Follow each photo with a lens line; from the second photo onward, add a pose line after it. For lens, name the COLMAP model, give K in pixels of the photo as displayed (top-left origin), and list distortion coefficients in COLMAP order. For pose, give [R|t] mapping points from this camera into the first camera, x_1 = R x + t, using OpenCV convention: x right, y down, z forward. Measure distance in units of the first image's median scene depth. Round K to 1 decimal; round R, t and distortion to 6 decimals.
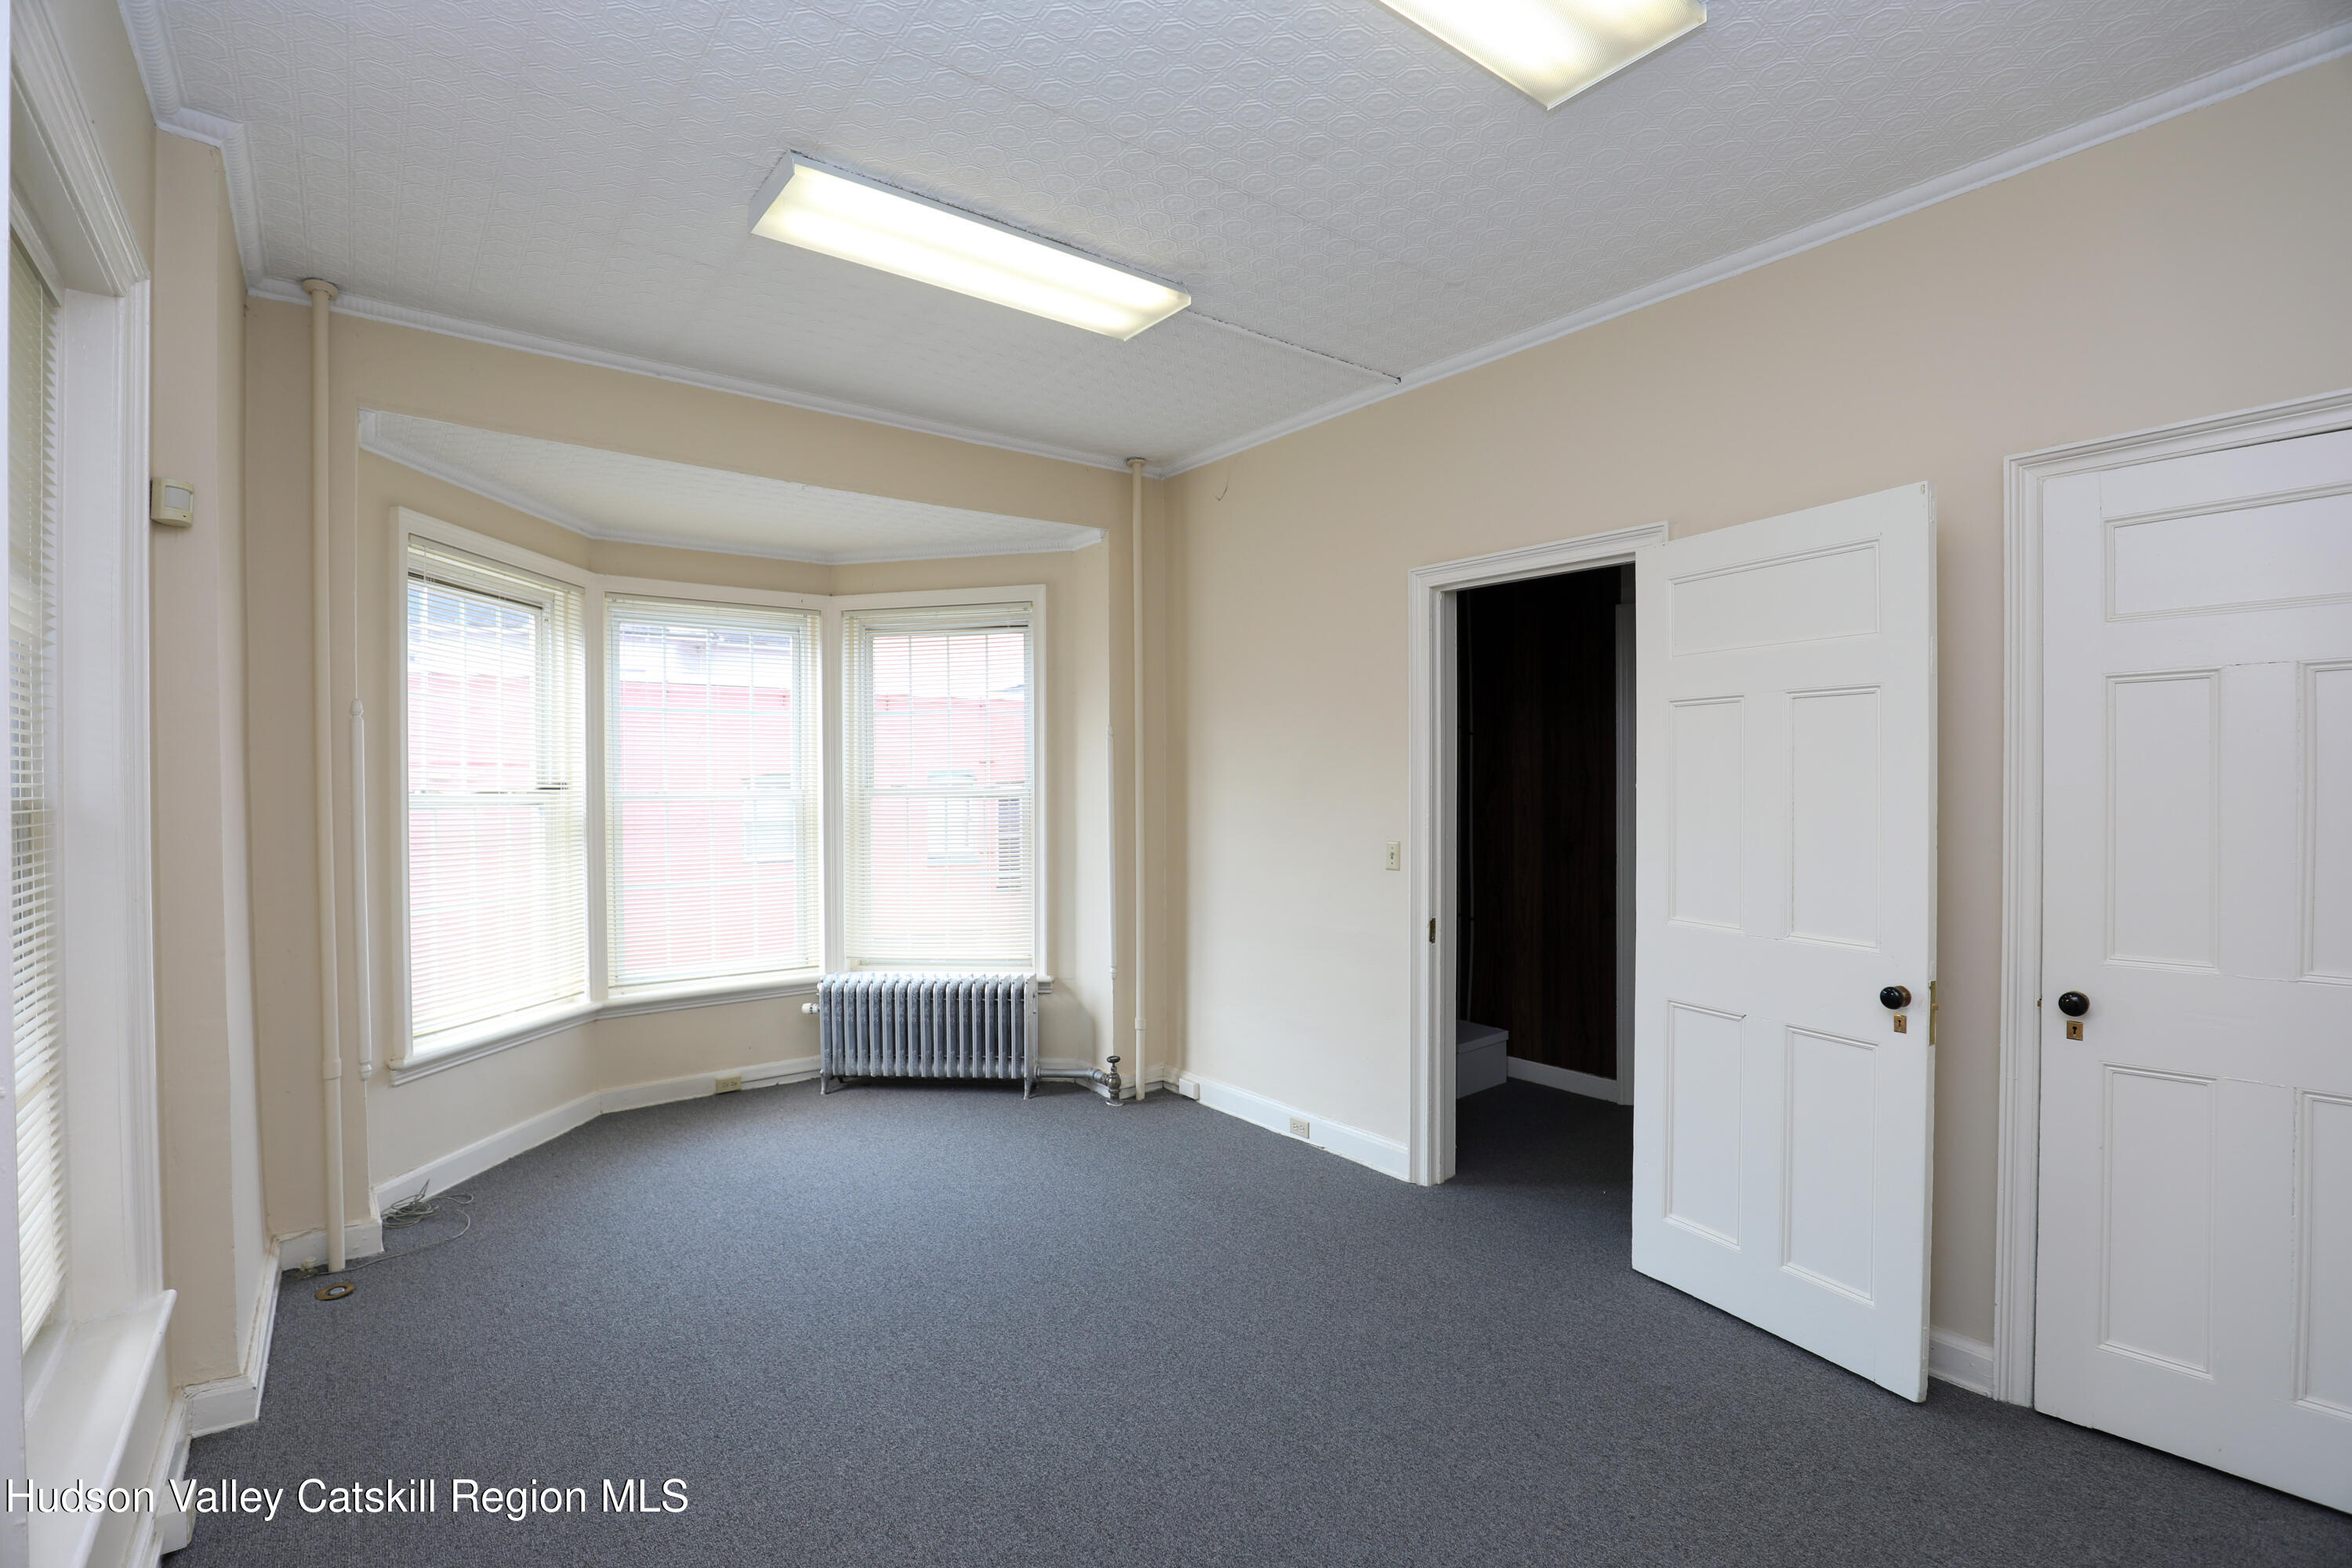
lens RADIAL K [[1075.8, 0, 1156.4], [0, 1075.8, 787.3], [0, 0, 1]] dist [-0.036851, 0.006304]
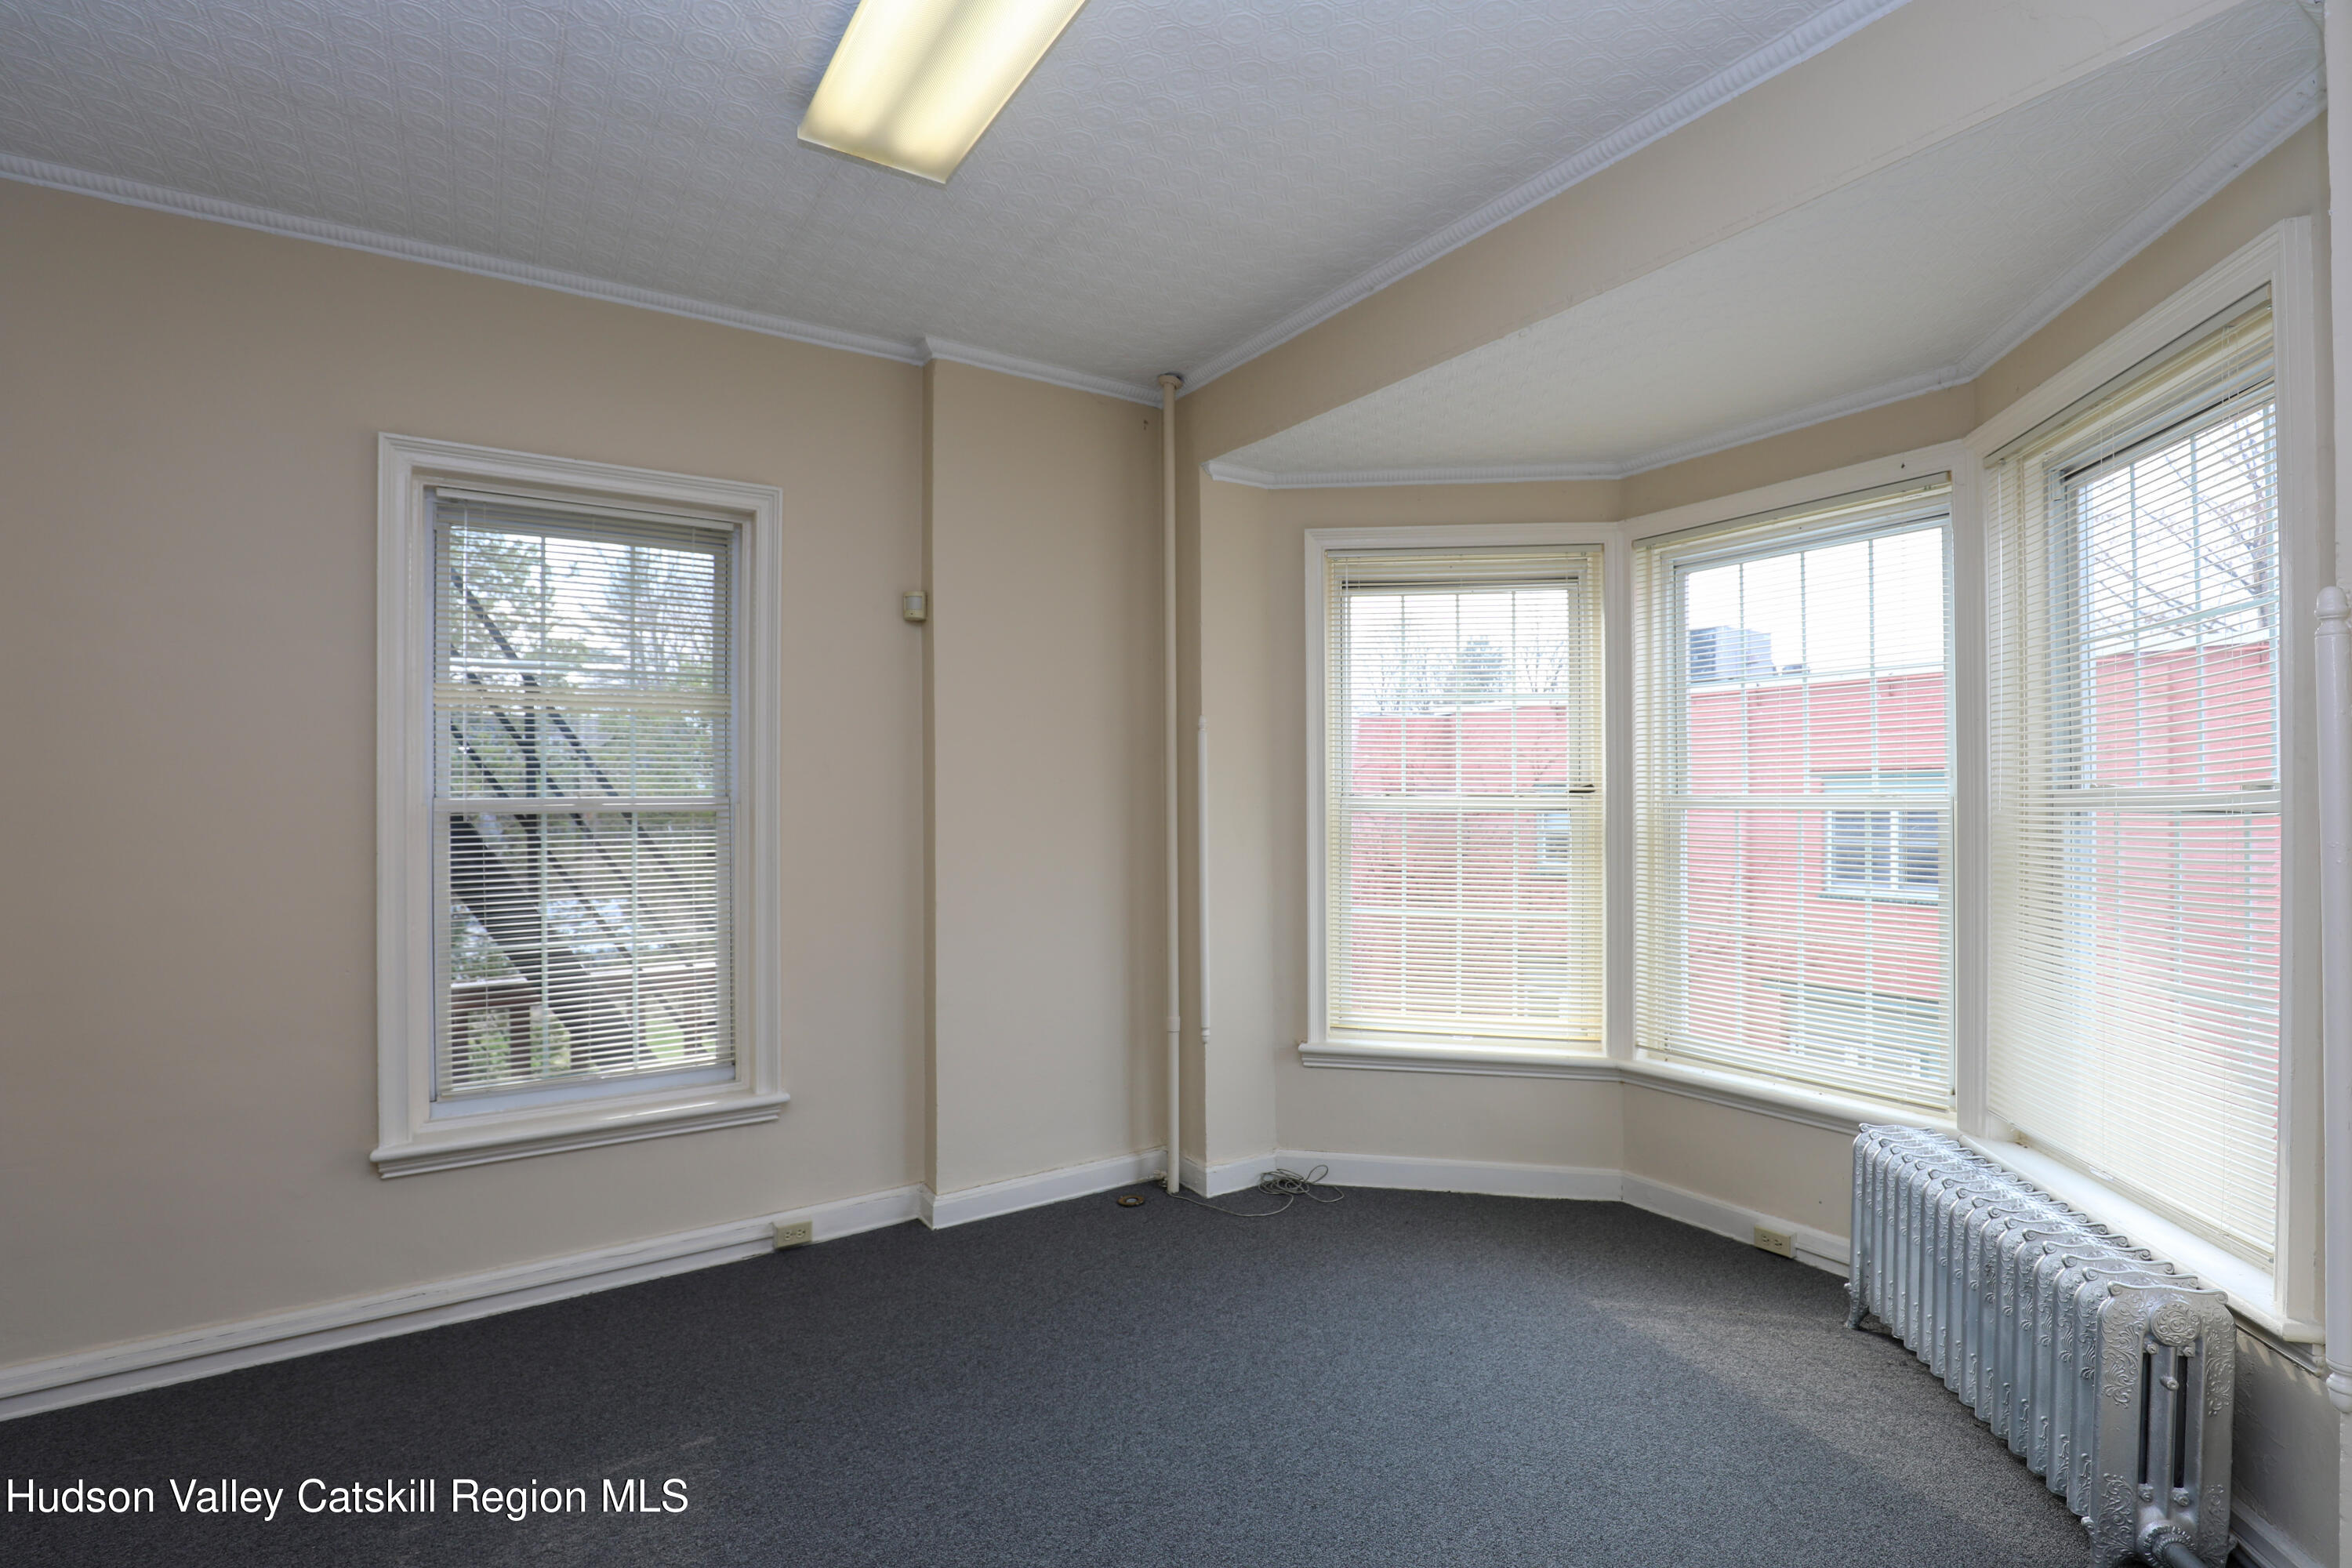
lens RADIAL K [[1074.3, 0, 1176.0], [0, 1074.3, 784.0], [0, 0, 1]] dist [-0.034858, 0.008012]
pose [[-0.074216, -0.006430, -0.997221, 0.297826], [0.000664, 0.999979, -0.006497, 0.001076], [0.997242, -0.001144, -0.074210, 0.734742]]
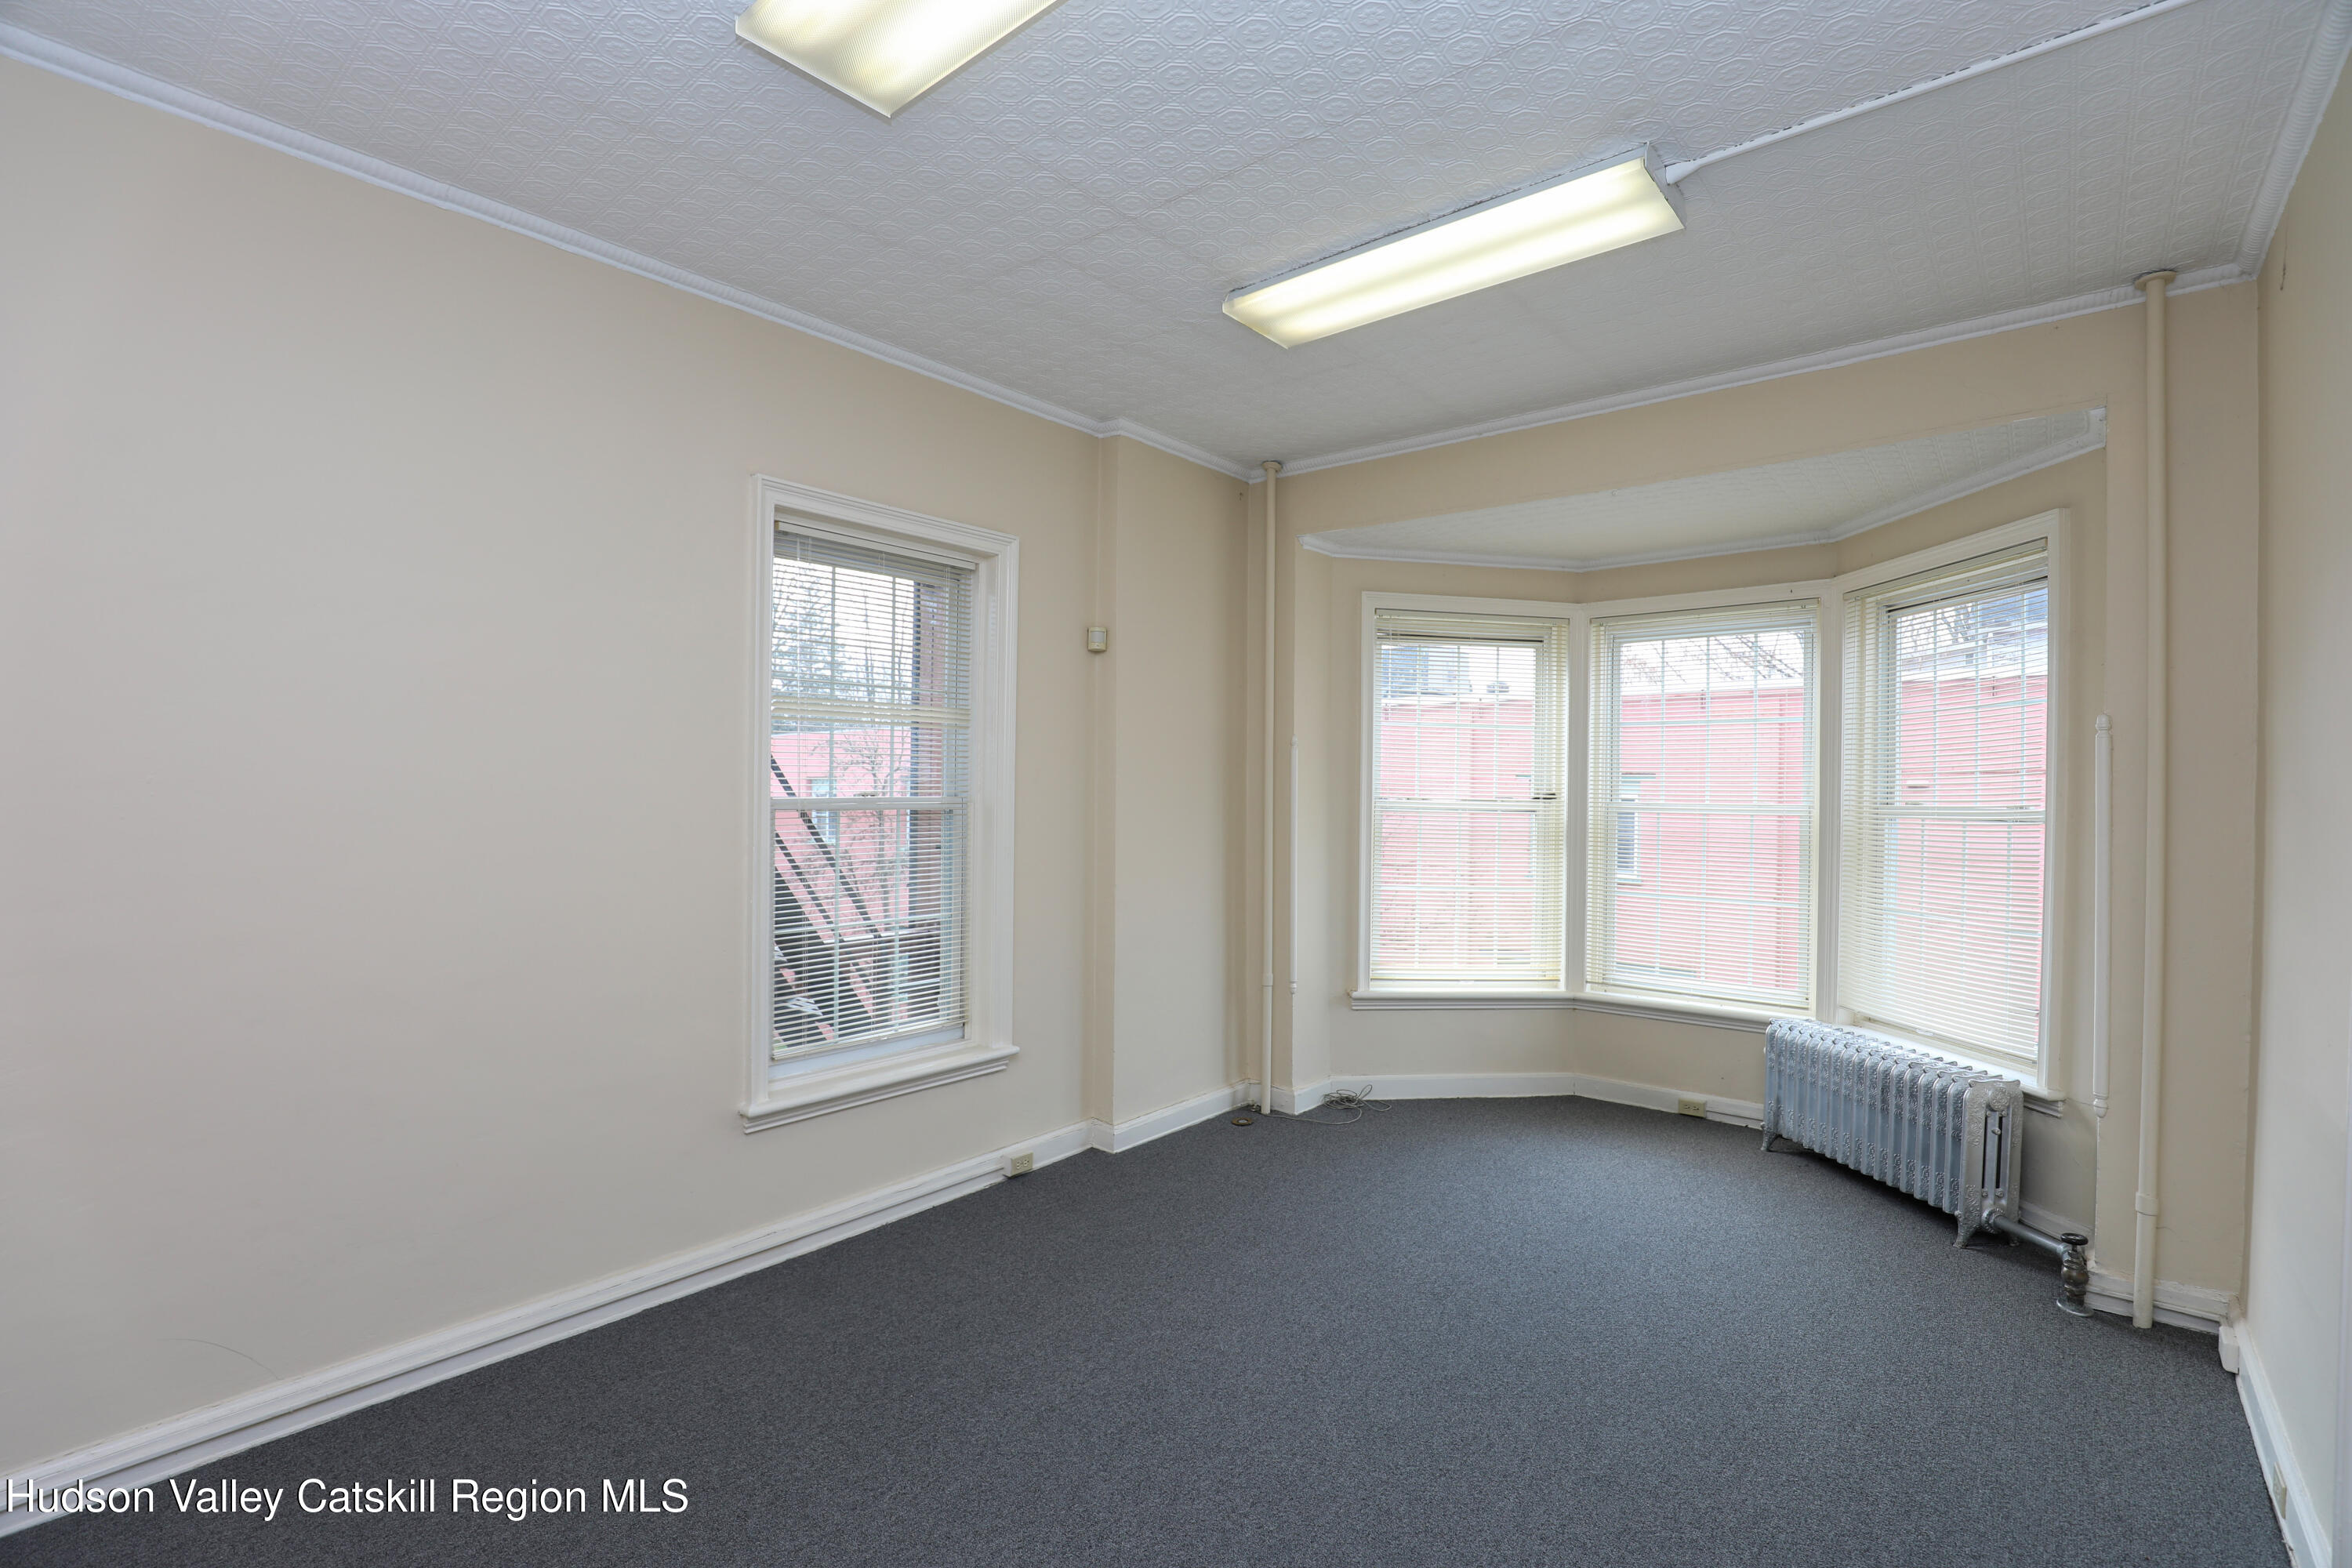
lens RADIAL K [[1074.3, 0, 1176.0], [0, 1074.3, 784.0], [0, 0, 1]] dist [-0.034858, 0.008012]
pose [[0.221877, 0.005073, -0.975062, 0.464137], [-0.015494, 0.999879, 0.001677, -0.009405], [0.974952, 0.014735, 0.221928, 0.352630]]
